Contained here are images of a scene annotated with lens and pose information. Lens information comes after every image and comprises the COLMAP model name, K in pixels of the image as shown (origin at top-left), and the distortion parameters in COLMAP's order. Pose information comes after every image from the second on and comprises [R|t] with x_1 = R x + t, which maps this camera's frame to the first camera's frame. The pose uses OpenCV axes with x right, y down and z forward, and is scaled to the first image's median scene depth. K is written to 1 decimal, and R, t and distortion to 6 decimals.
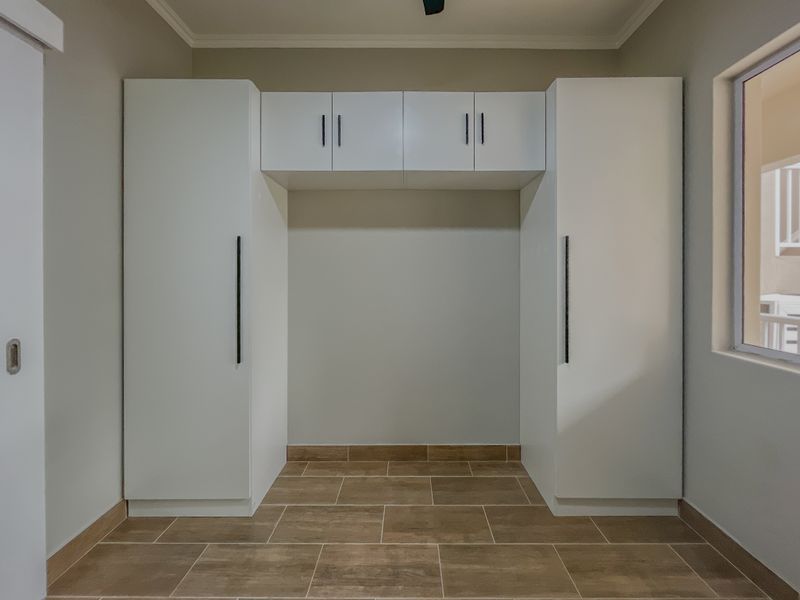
lens RADIAL K [[352.8, 0, 400.0], [0, 352.8, 300.0], [0, 0, 1]] dist [-0.001224, -0.000229]
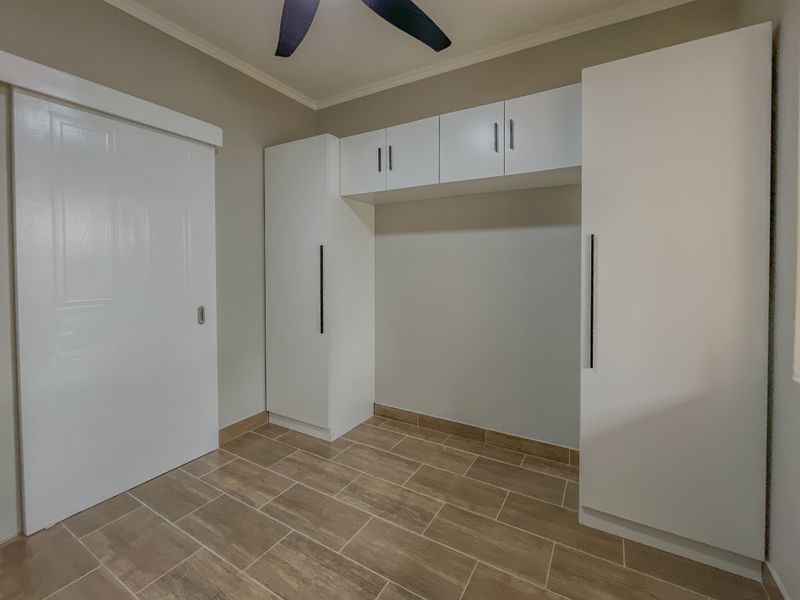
lens RADIAL K [[341.7, 0, 401.3], [0, 341.7, 302.7], [0, 0, 1]] dist [-0.000243, -0.000321]
pose [[0.873393, 0.054975, -0.483902, 0.450643], [-0.039029, 0.998314, 0.042973, -0.016882], [0.485449, -0.018646, 0.874066, -0.053725]]
